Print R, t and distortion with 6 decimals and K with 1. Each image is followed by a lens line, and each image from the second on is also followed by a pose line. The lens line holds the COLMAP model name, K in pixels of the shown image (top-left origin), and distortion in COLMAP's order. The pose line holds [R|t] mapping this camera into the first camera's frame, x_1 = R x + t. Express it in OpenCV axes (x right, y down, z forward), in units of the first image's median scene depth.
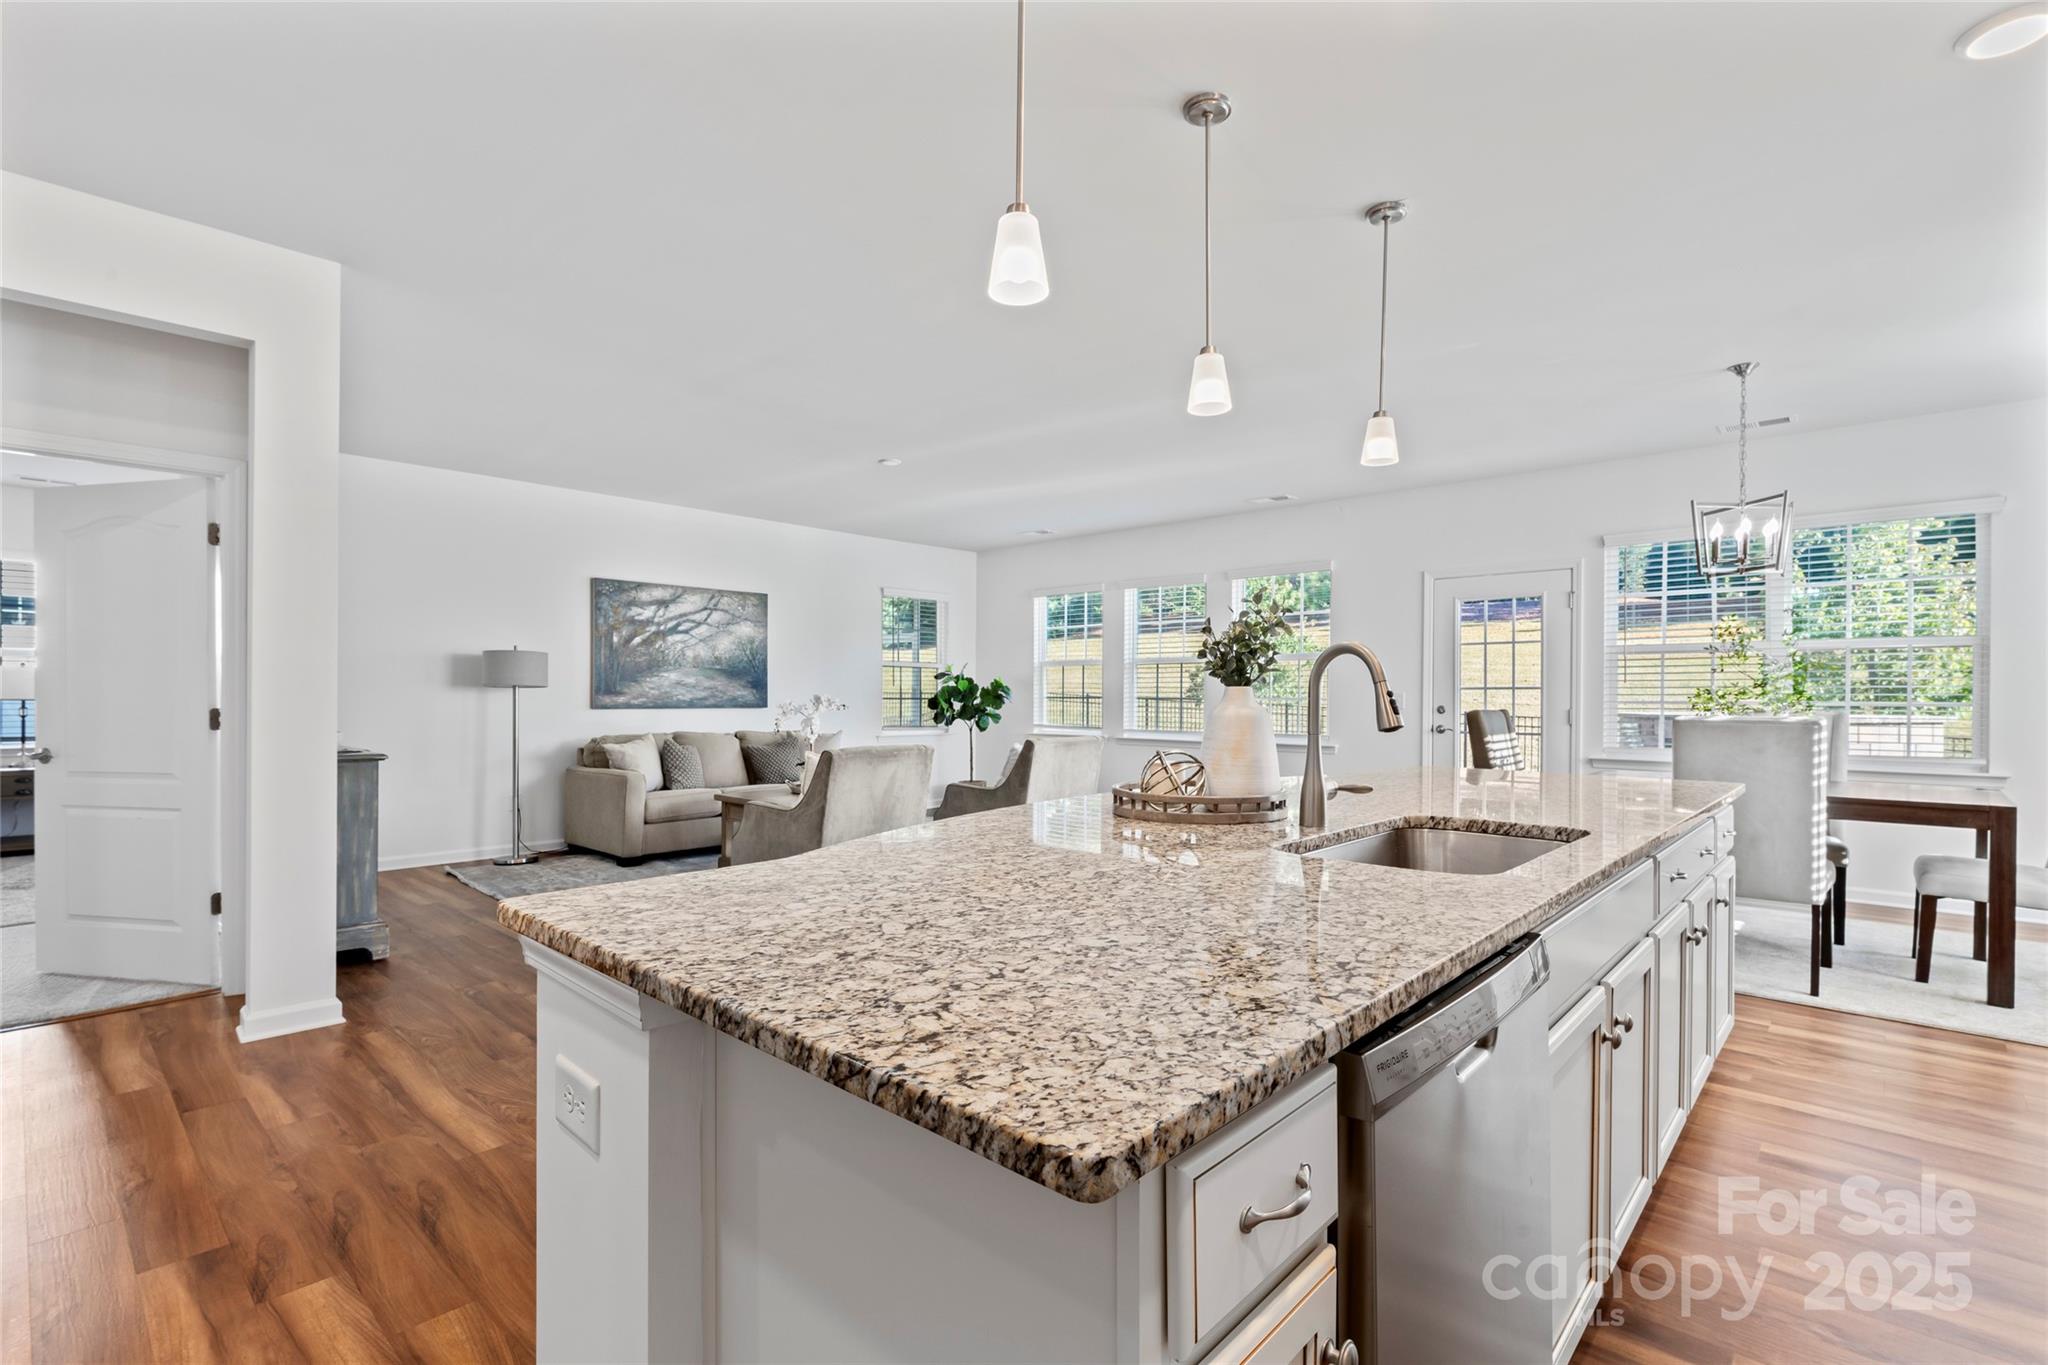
lens RADIAL K [[939.1, 0, 1029.2], [0, 939.1, 695.3], [0, 0, 1]] dist [0.005465, 0.000444]
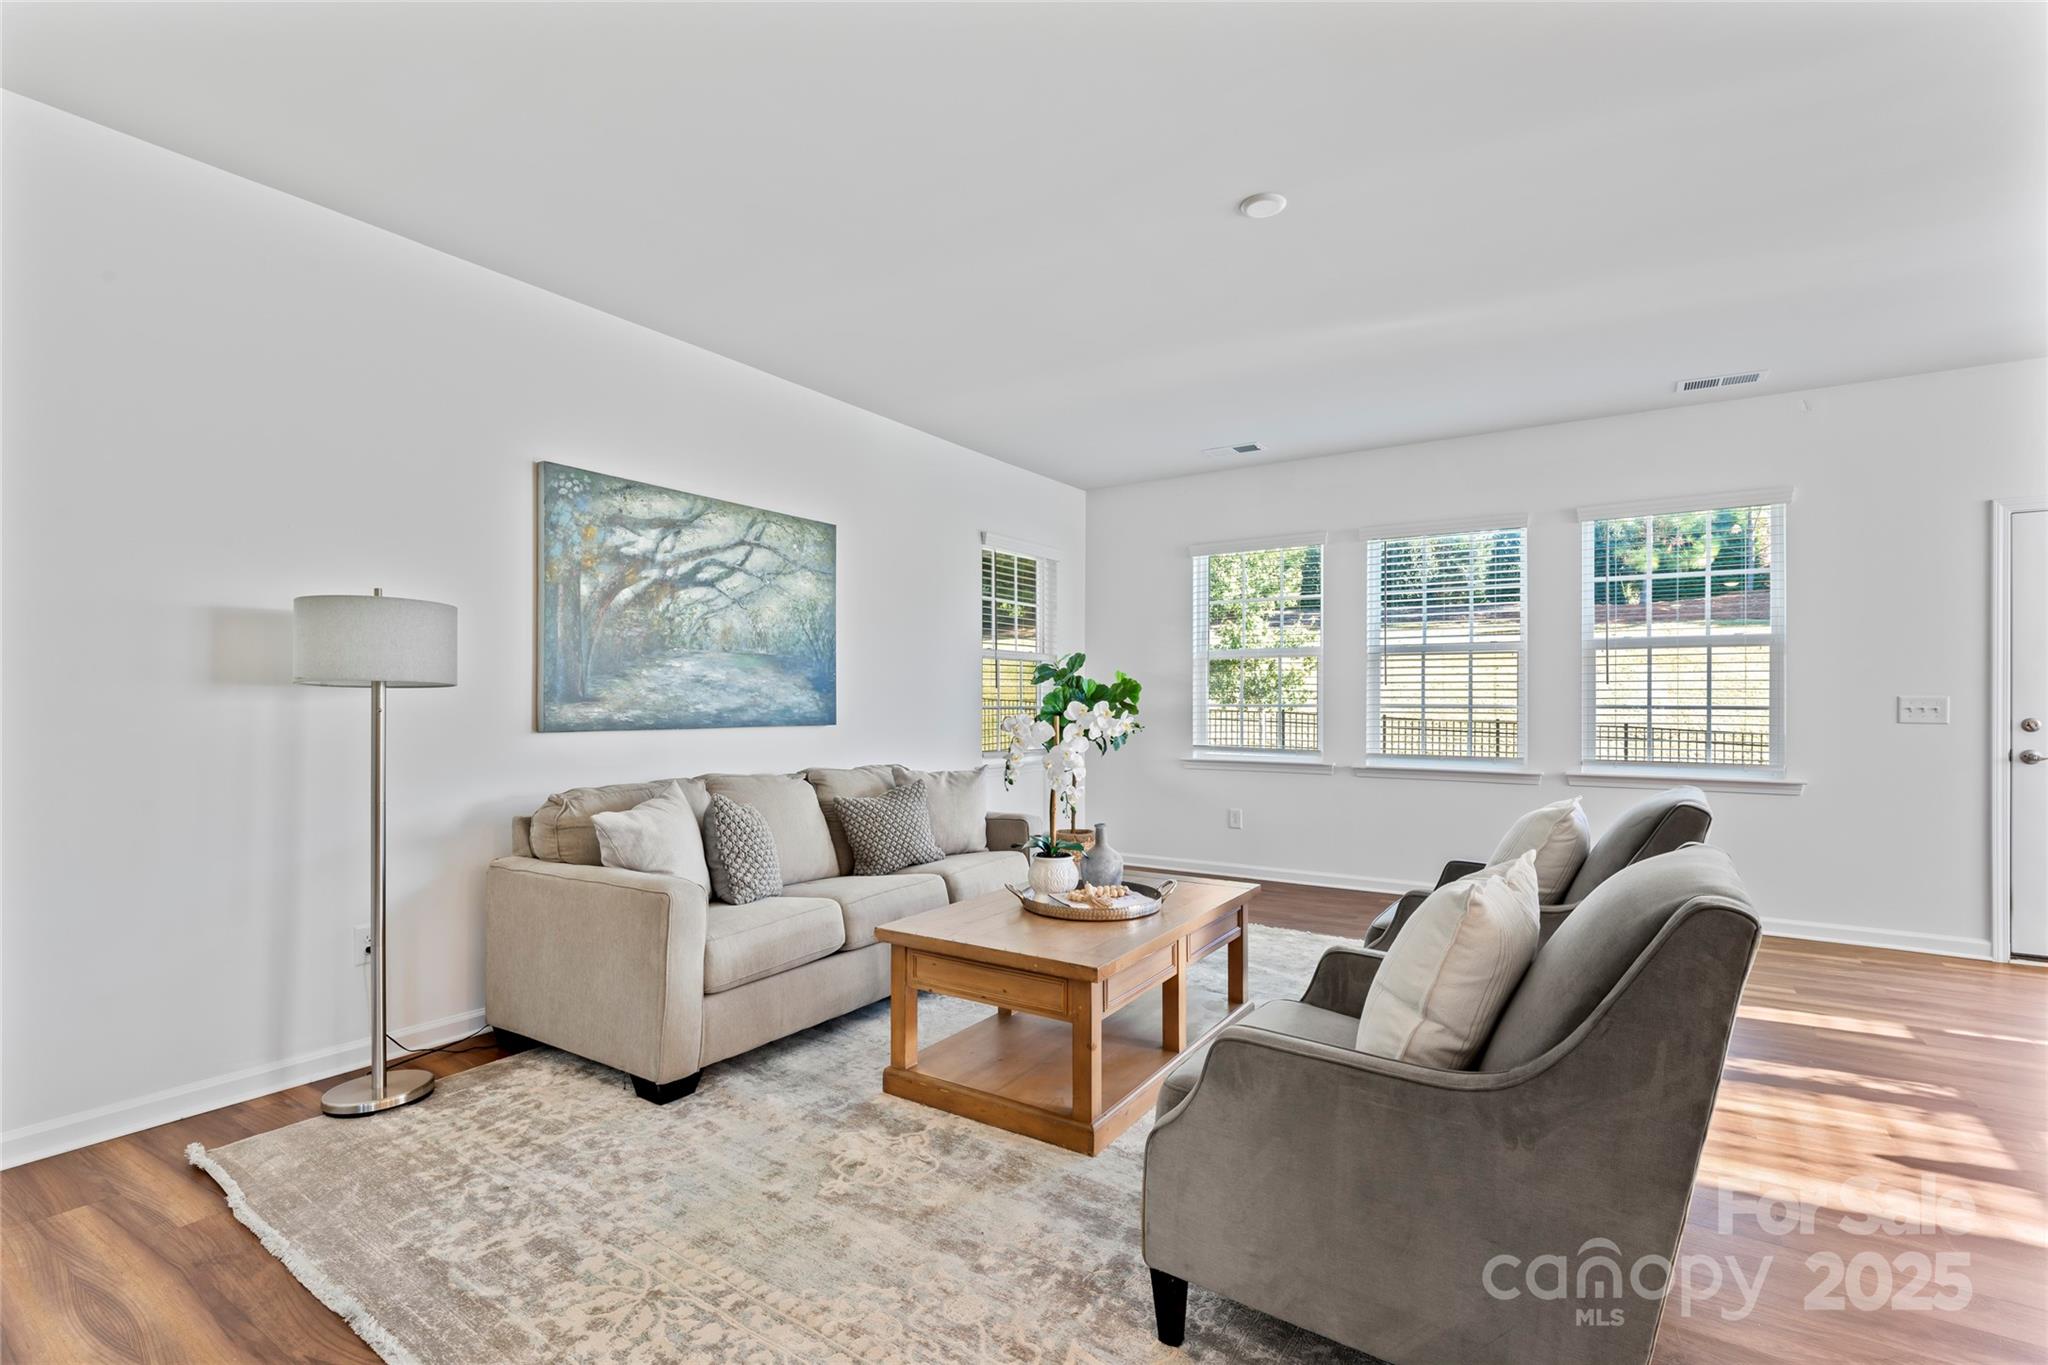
lens RADIAL K [[939.1, 0, 1029.6], [0, 939.1, 694.1], [0, 0, 1]] dist [0.005465, 0.000444]
pose [[0.985442, -0.000224, 0.170009, -0.285478], [0.001369, 0.999977, -0.006616, -0.001618], [-0.170004, 0.006753, 0.985420, 0.460906]]
